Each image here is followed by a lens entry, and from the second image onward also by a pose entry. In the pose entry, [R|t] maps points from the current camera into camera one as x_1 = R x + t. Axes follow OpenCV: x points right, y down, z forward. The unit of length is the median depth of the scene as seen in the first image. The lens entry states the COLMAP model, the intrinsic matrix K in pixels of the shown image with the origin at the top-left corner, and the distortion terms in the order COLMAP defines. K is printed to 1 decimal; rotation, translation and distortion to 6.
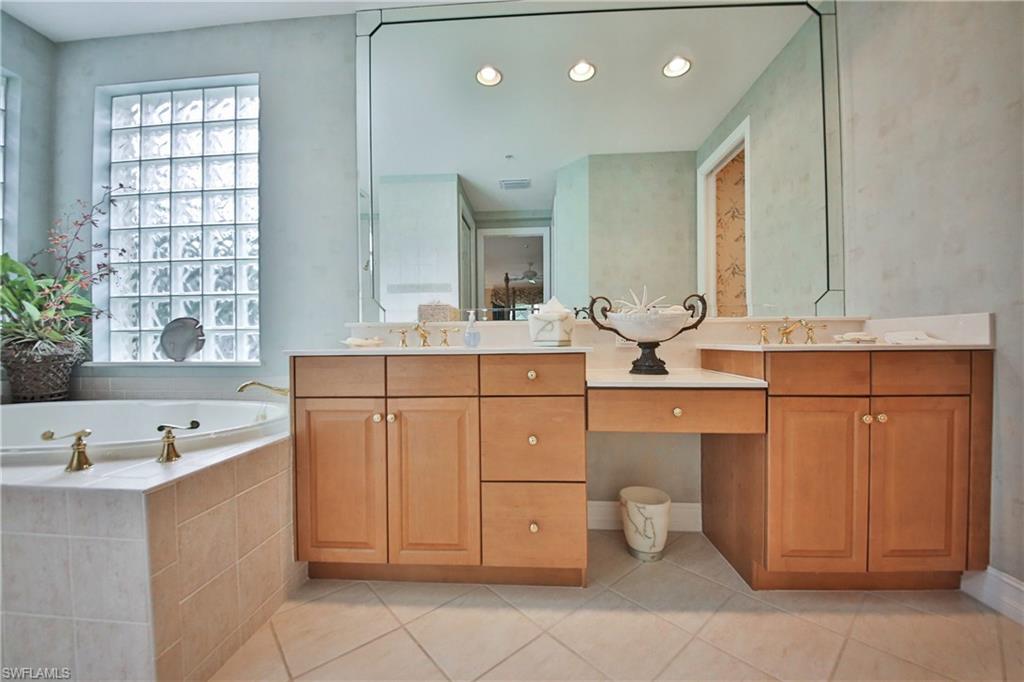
lens RADIAL K [[382.8, 0, 515.6], [0, 382.8, 342.9], [0, 0, 1]] dist [0.000383, -0.014956]
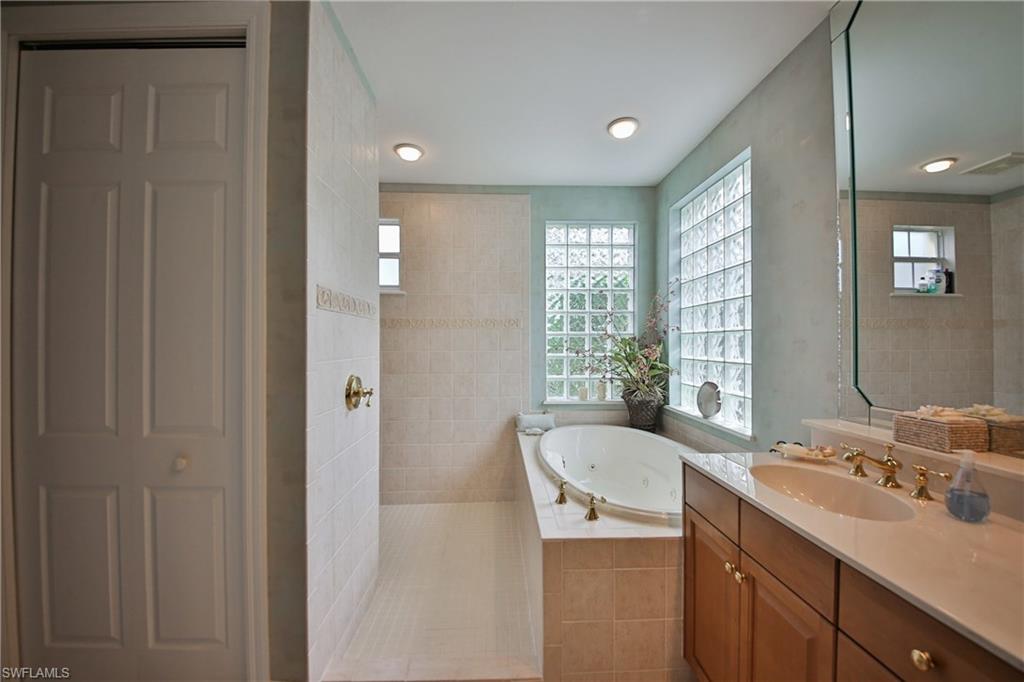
lens RADIAL K [[388.5, 0, 512.0], [0, 388.5, 341.0], [0, 0, 1]] dist [0.000636, -0.016061]
pose [[0.092747, -0.000931, -0.995689, 0.292989], [-0.003990, 0.999991, -0.001307, -0.200221], [0.995682, 0.004094, 0.092742, 0.283786]]
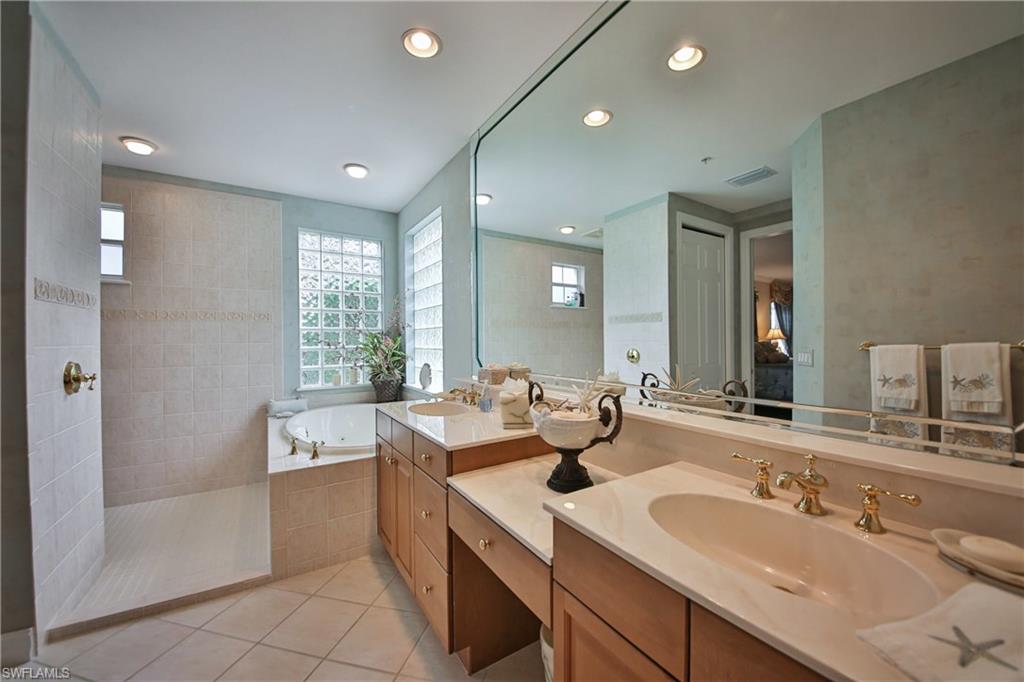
lens RADIAL K [[372.5, 0, 514.6], [0, 372.5, 340.4], [0, 0, 1]] dist [-0.000274, -0.014019]
pose [[0.597415, 0.000166, -0.801932, 0.712541], [0.000413, 1.000000, 0.000515, -0.176614], [0.801932, -0.000639, 0.597415, 0.344748]]
